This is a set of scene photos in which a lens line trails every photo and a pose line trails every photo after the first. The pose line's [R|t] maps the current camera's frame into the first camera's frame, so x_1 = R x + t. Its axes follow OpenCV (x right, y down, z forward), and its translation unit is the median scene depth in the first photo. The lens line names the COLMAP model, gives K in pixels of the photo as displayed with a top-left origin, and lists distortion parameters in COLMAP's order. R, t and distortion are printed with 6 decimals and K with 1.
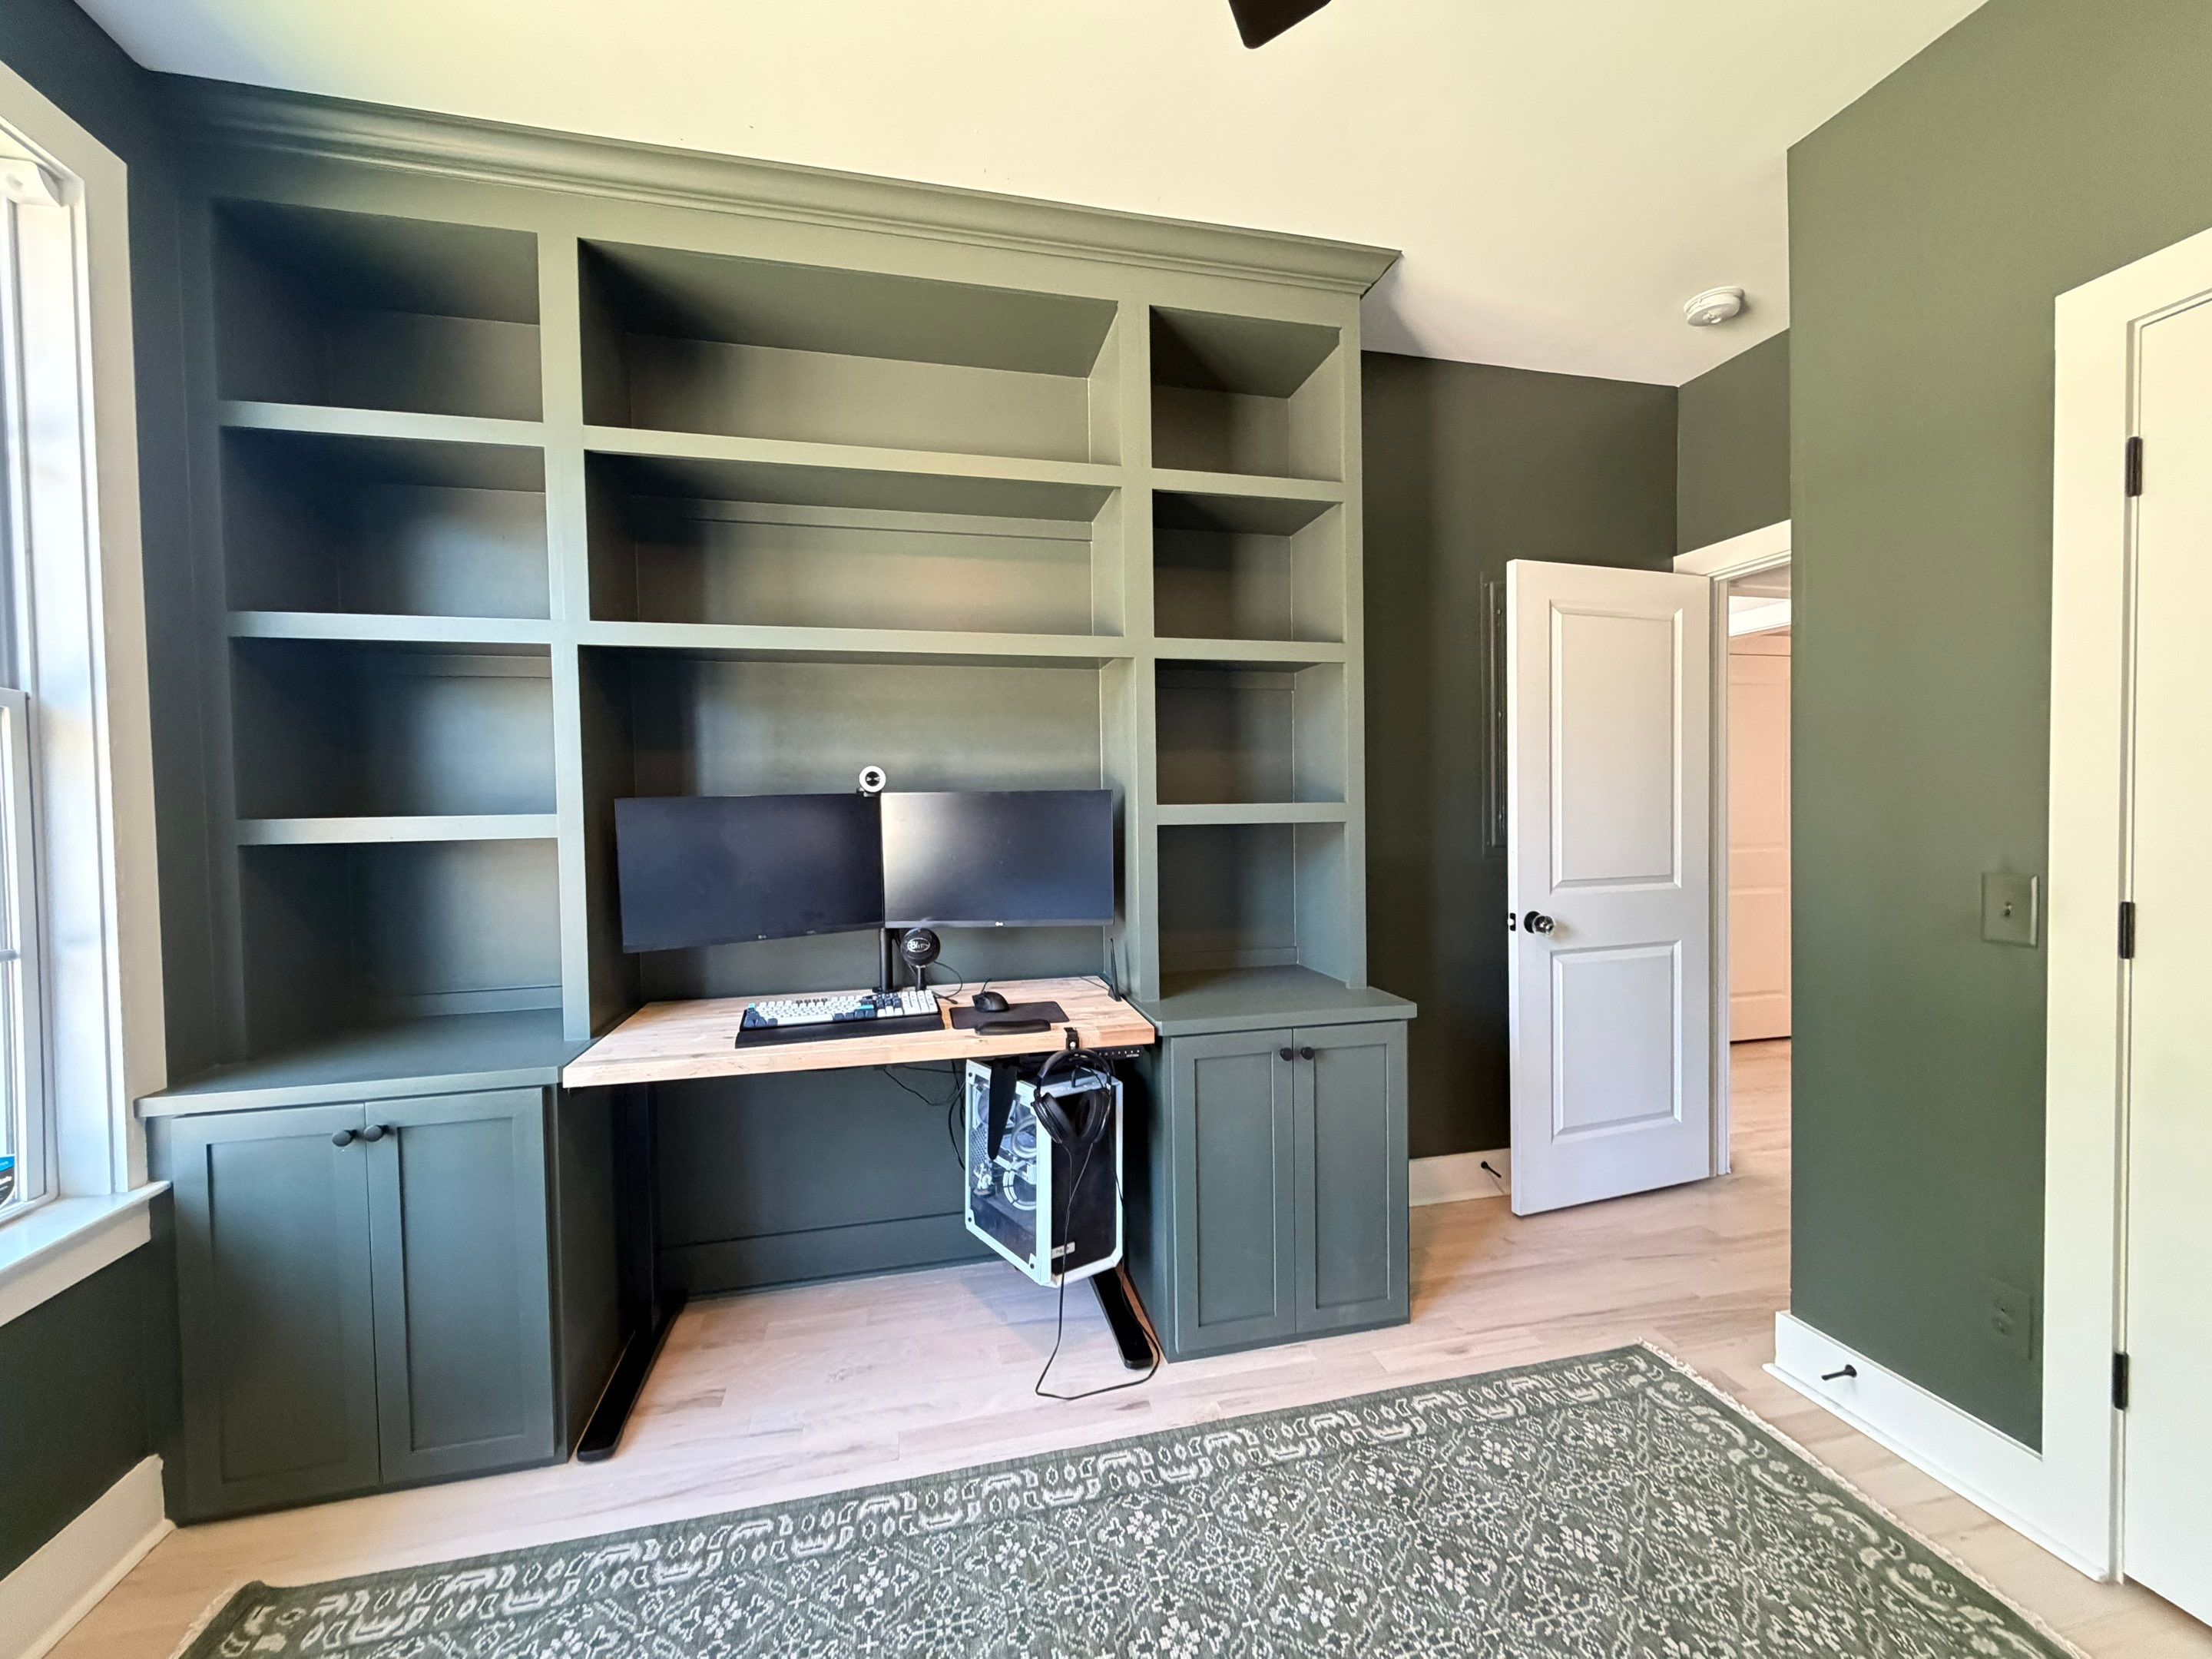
lens RADIAL K [[890.2, 0, 1114.0], [0, 890.2, 829.6], [0, 0, 1]] dist [-0.000923, 0.000501]
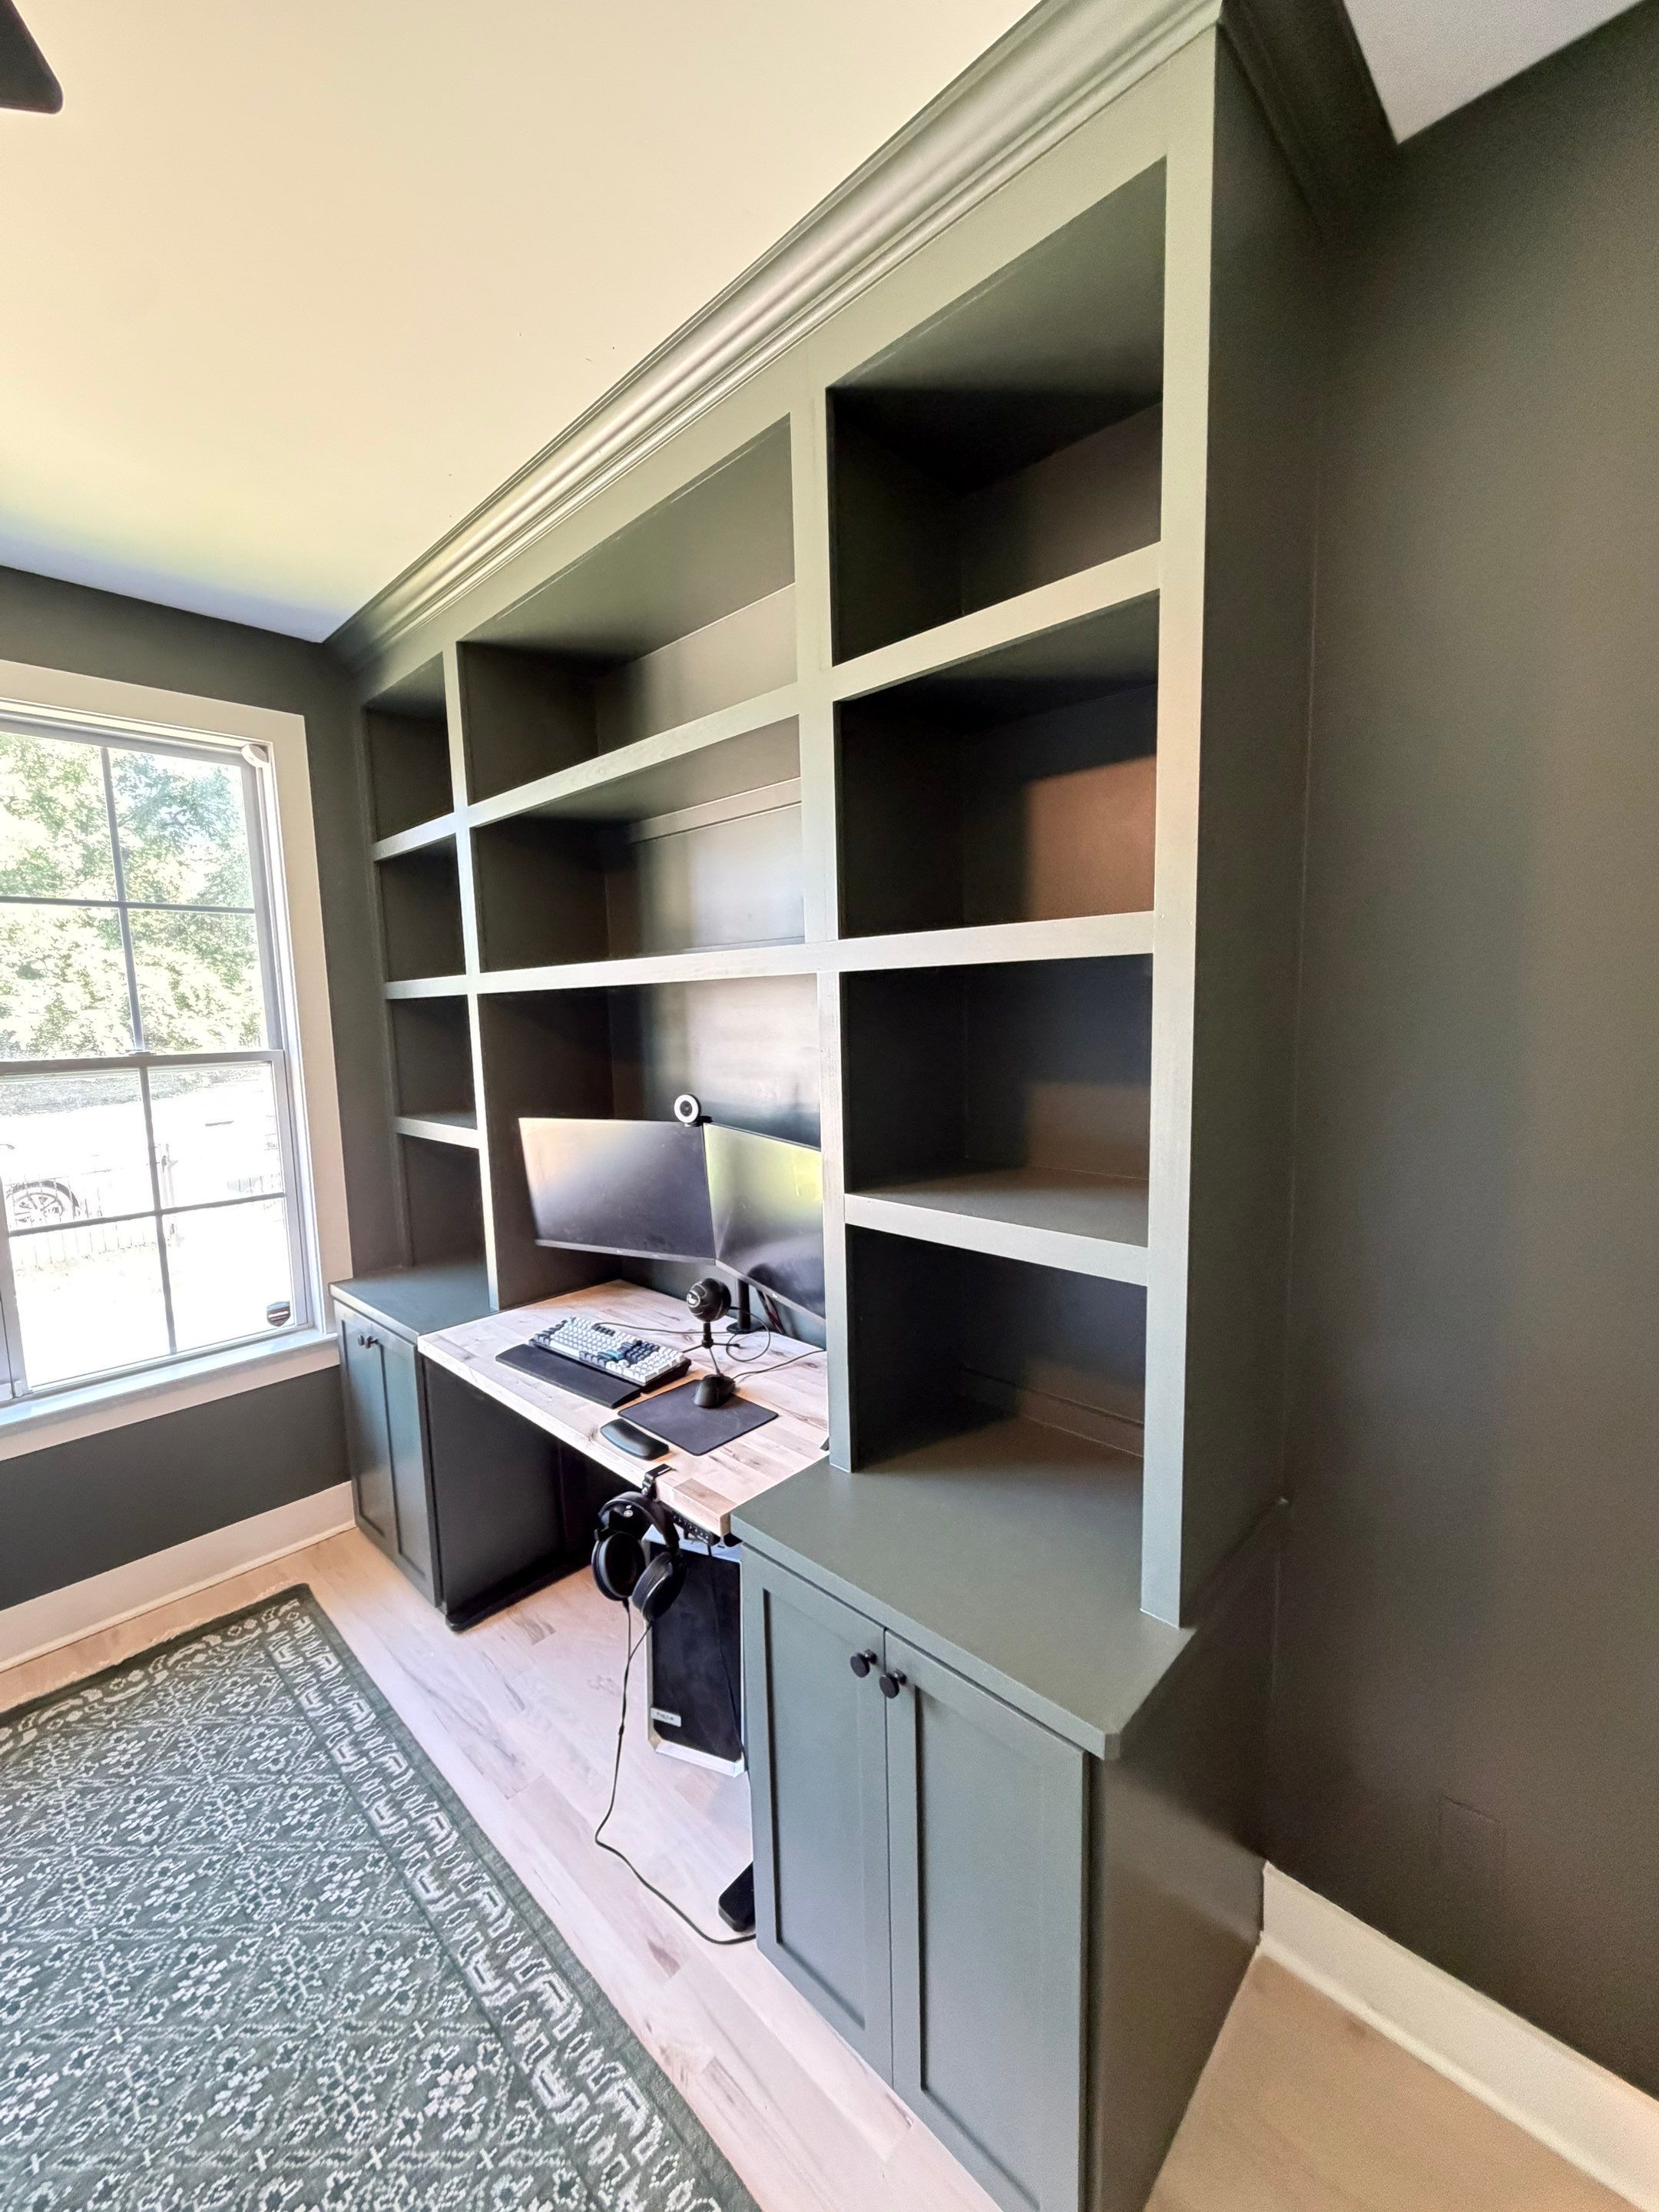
lens RADIAL K [[890.2, 0, 826.1], [0, 890.2, 1109.0], [0, 0, 1]] dist [-0.000923, 0.000501]
pose [[0.544923, 0.099564, -0.832554, 0.683838], [-0.003987, 0.993221, 0.116169, -0.194855], [0.838477, -0.059984, 0.541626, 0.734734]]
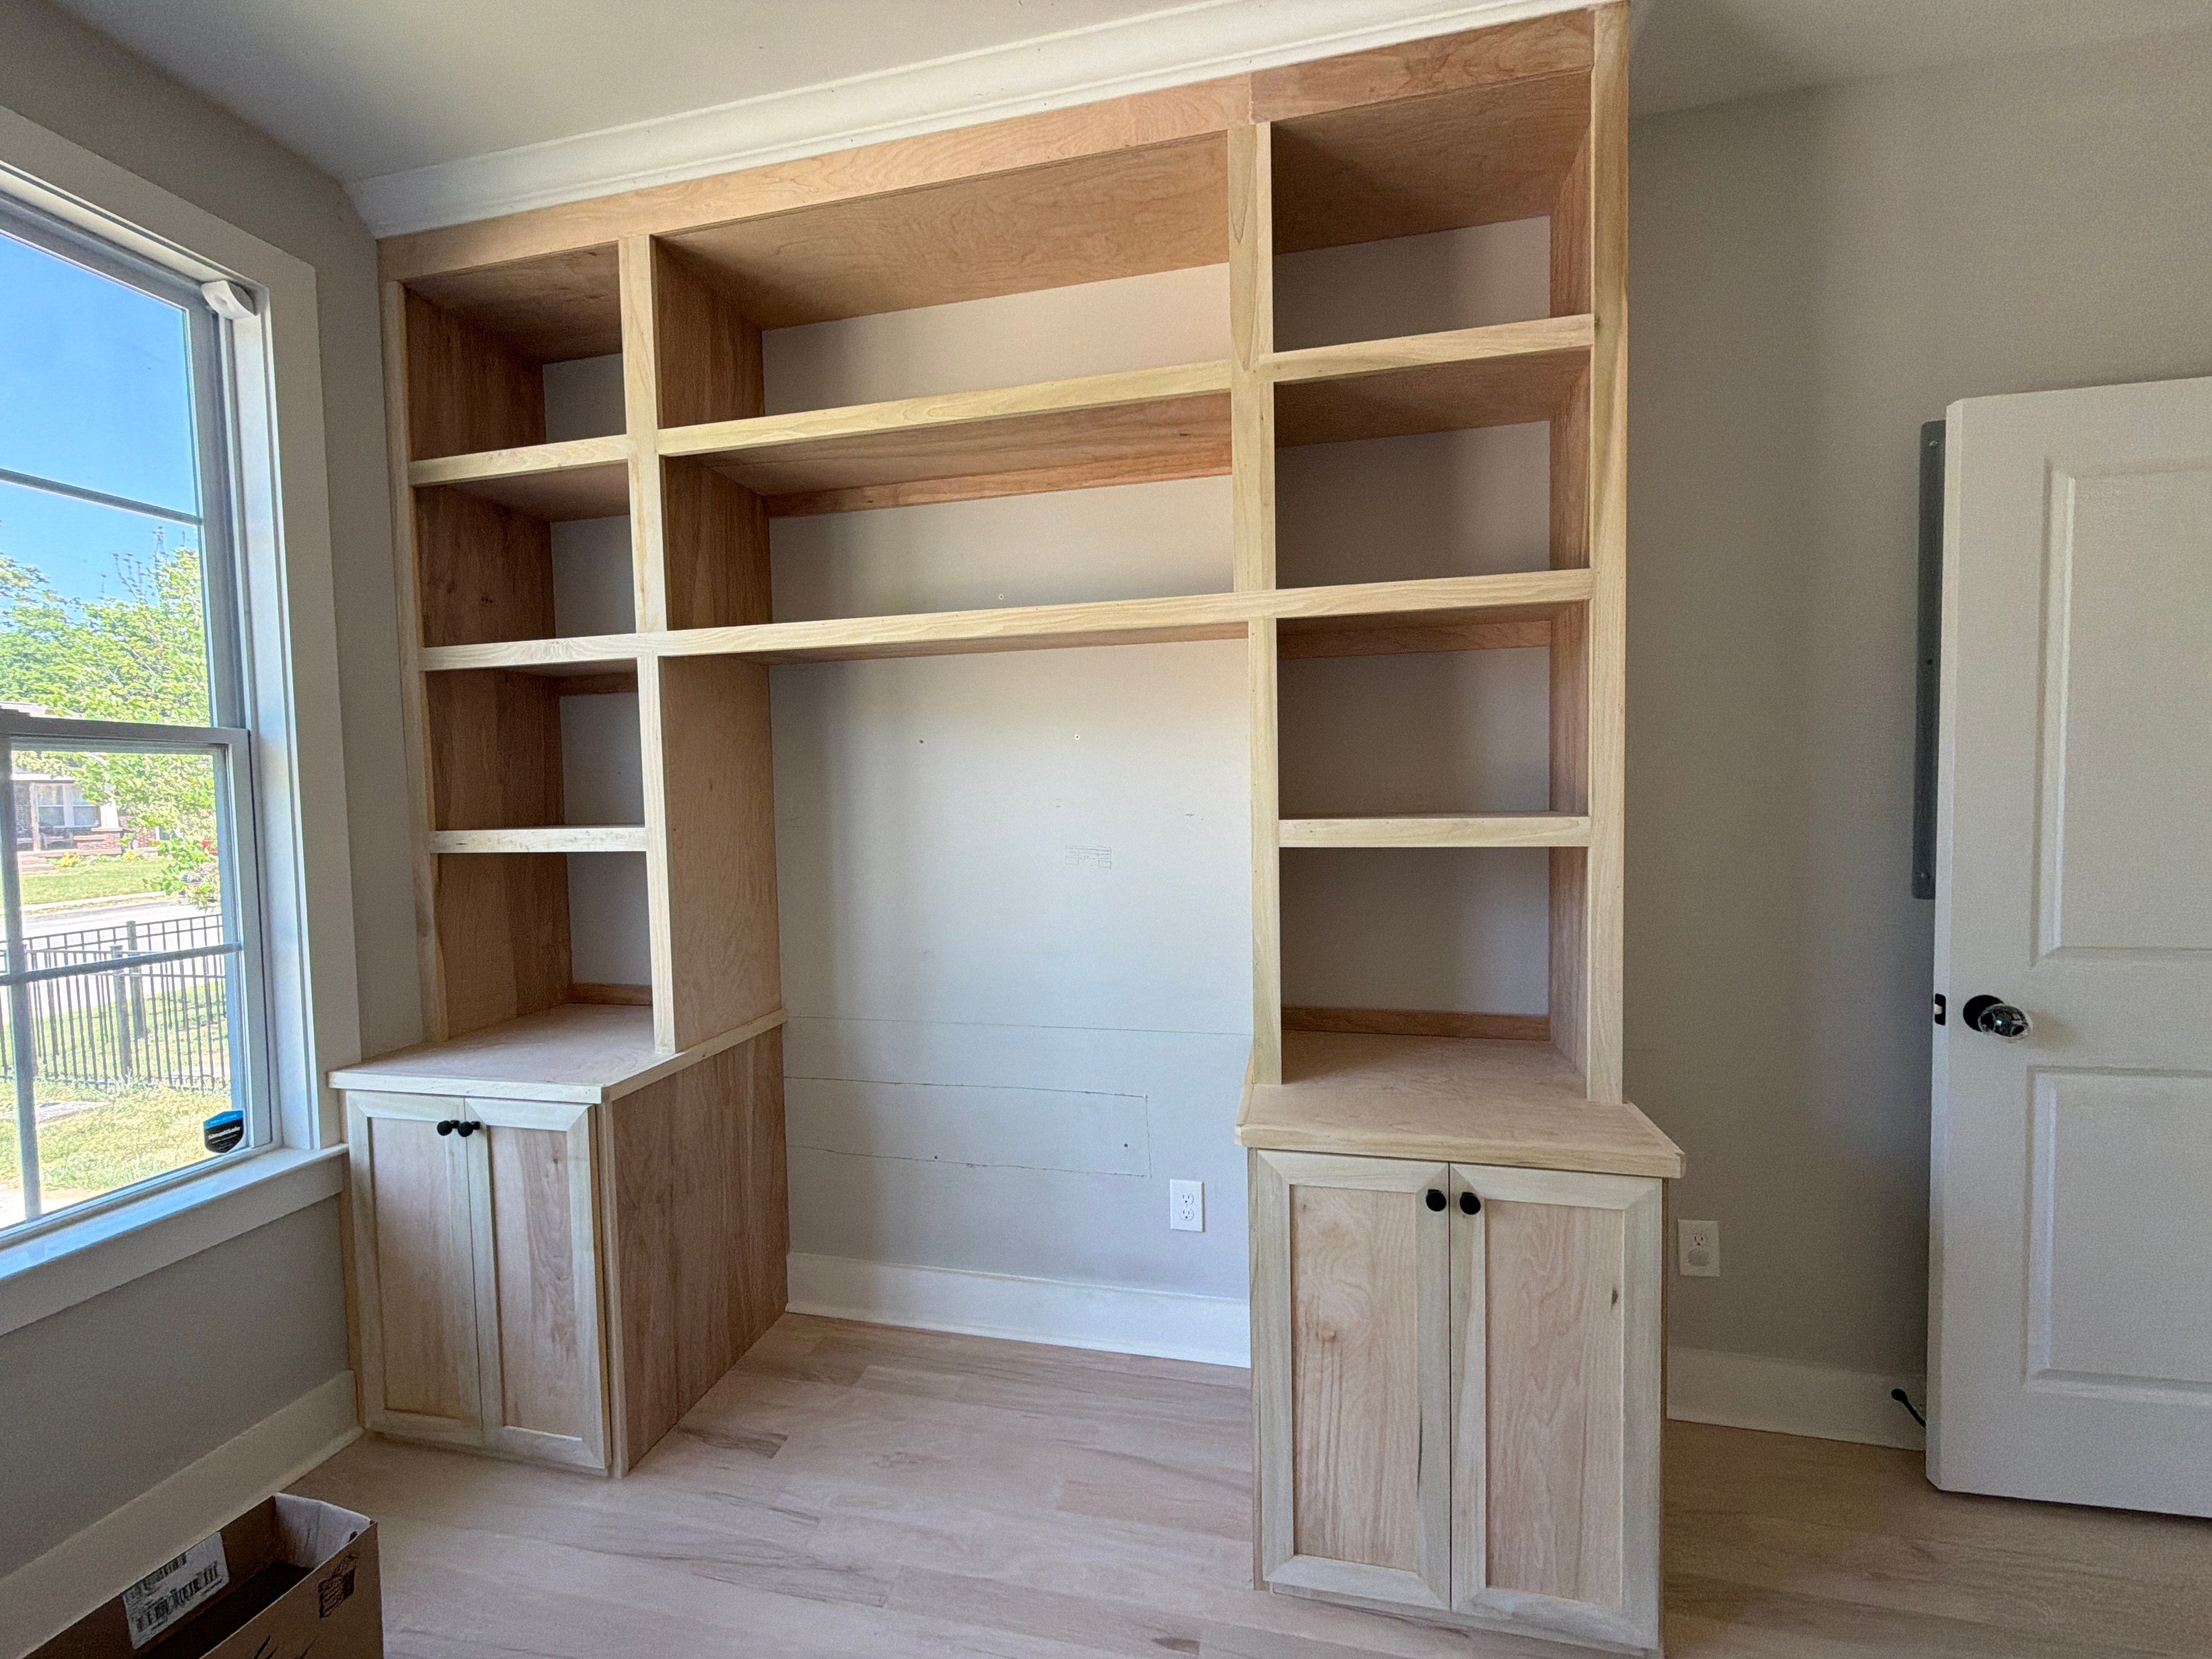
lens RADIAL K [[879.0, 0, 1114.9], [0, 879.0, 831.3], [0, 0, 1]] dist [-0.005607, 0.000700]
pose [[0.904475, 0.016590, -0.426204, 0.273215], [-0.004379, 0.999552, 0.029616, -0.044926], [0.426505, -0.024921, 0.904142, 0.333528]]
